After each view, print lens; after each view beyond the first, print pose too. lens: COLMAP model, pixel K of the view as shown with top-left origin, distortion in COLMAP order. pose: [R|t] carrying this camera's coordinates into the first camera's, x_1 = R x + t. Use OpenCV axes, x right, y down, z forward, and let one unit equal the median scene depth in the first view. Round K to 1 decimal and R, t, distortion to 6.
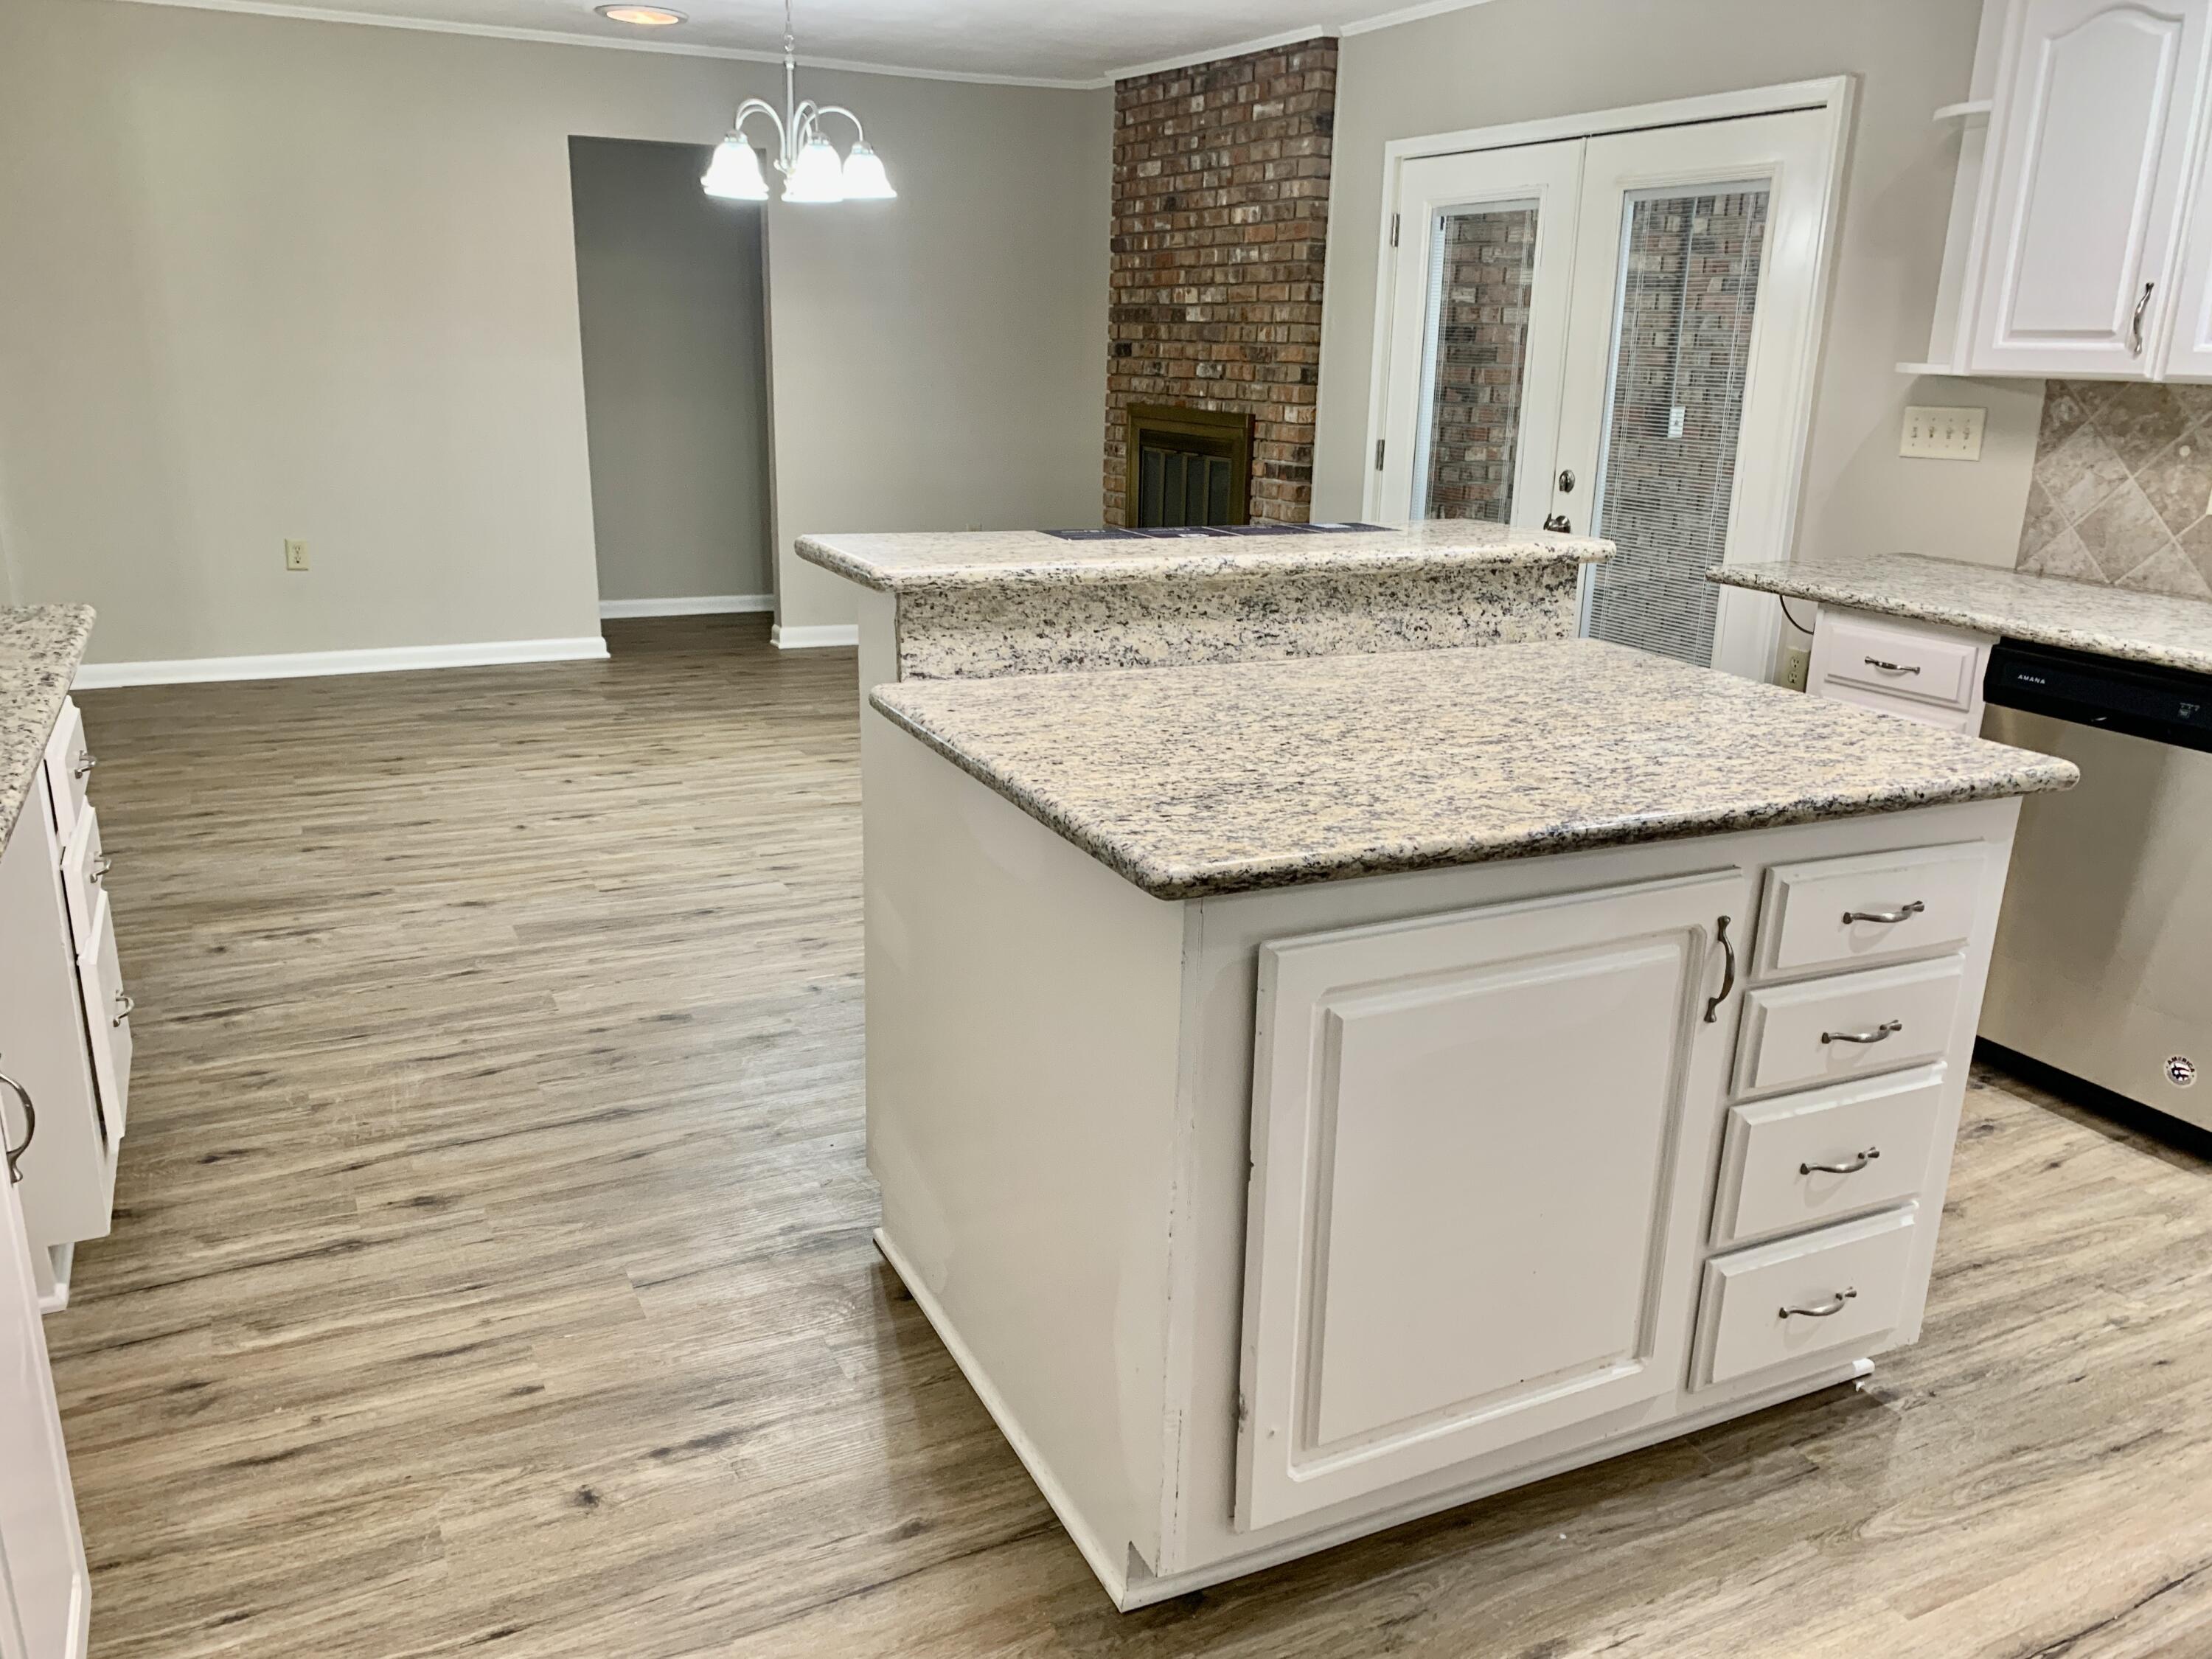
lens RADIAL K [[1679.9, 0, 1094.4], [0, 1679.9, 841.0], [0, 0, 1]] dist [0.050958, -0.059782]
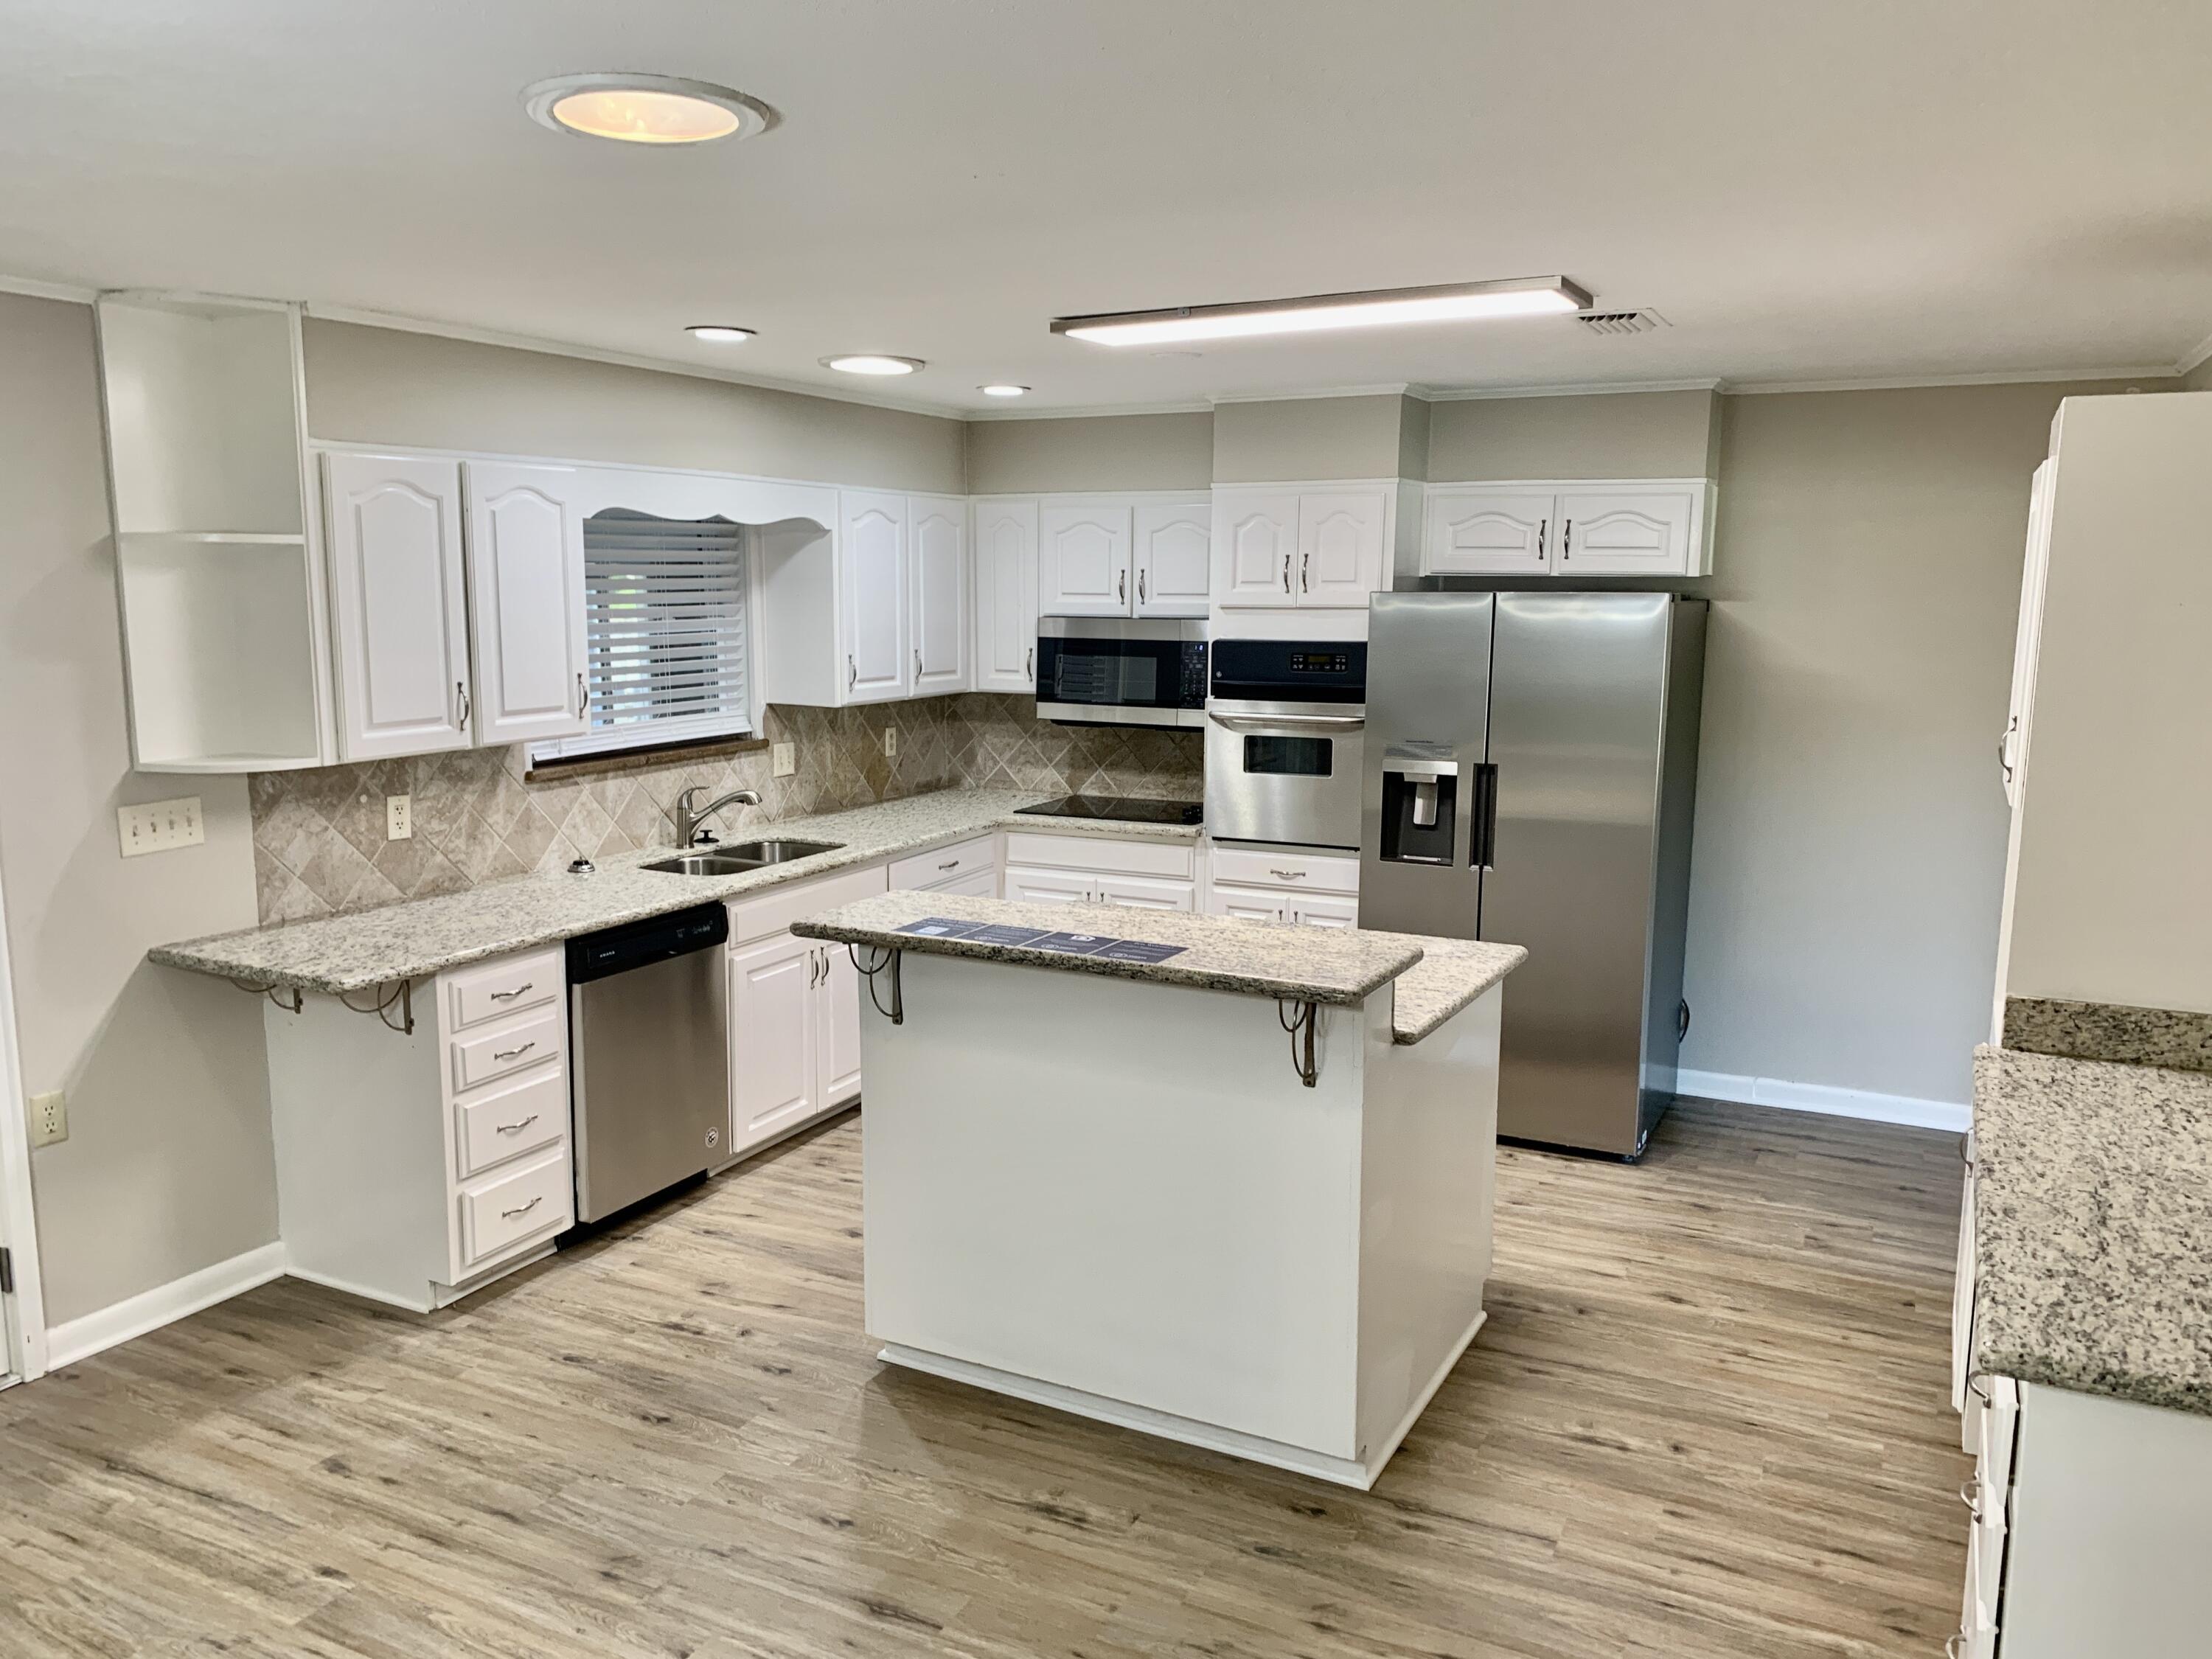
lens RADIAL K [[1679.9, 0, 1101.8], [0, 1679.9, 831.8], [0, 0, 1]] dist [0.050958, -0.059782]
pose [[-0.604144, -0.145517, 0.783476, -0.625213], [0.213536, 0.917666, 0.335100, -0.456453], [-0.767732, 0.369749, -0.523329, 1.103061]]
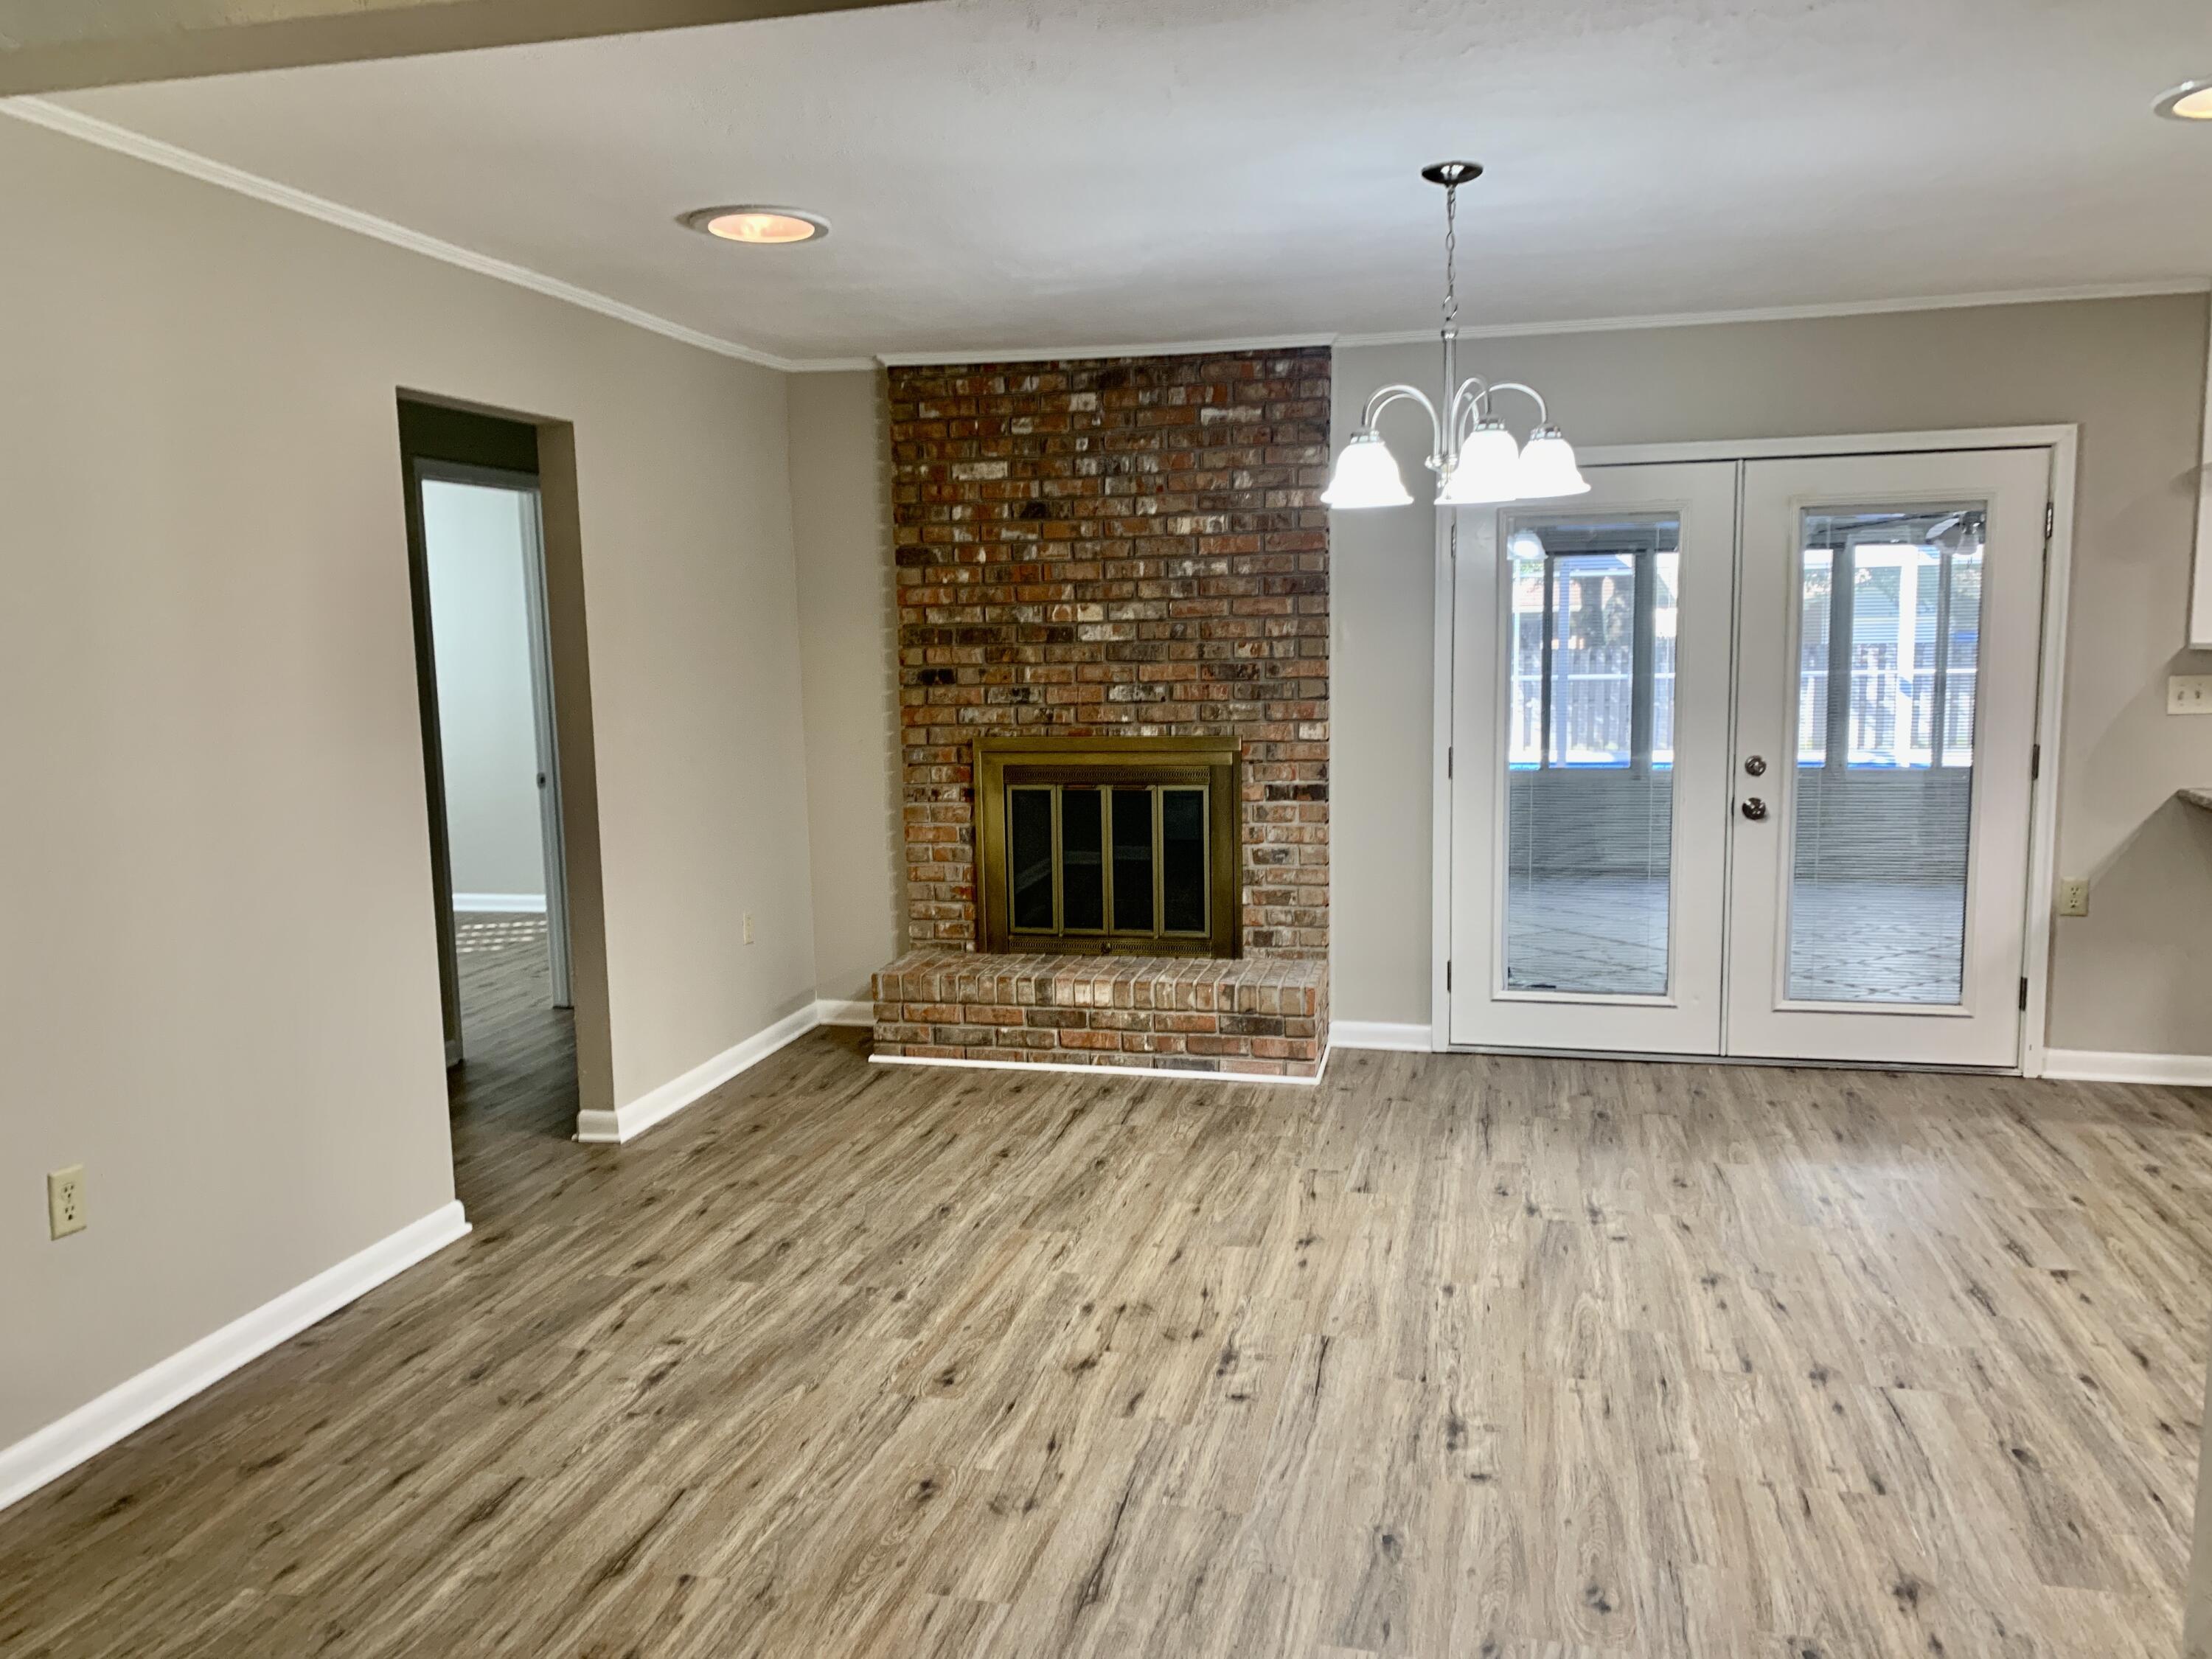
lens RADIAL K [[1679.9, 0, 1040.0], [0, 1679.9, 872.6], [0, 0, 1]] dist [0.050958, -0.059782]
pose [[0.659639, -0.146686, 0.737130, -1.048533], [0.252980, 0.966874, -0.033981, -0.290915], [-0.707727, 0.208895, 0.674896, 0.788856]]
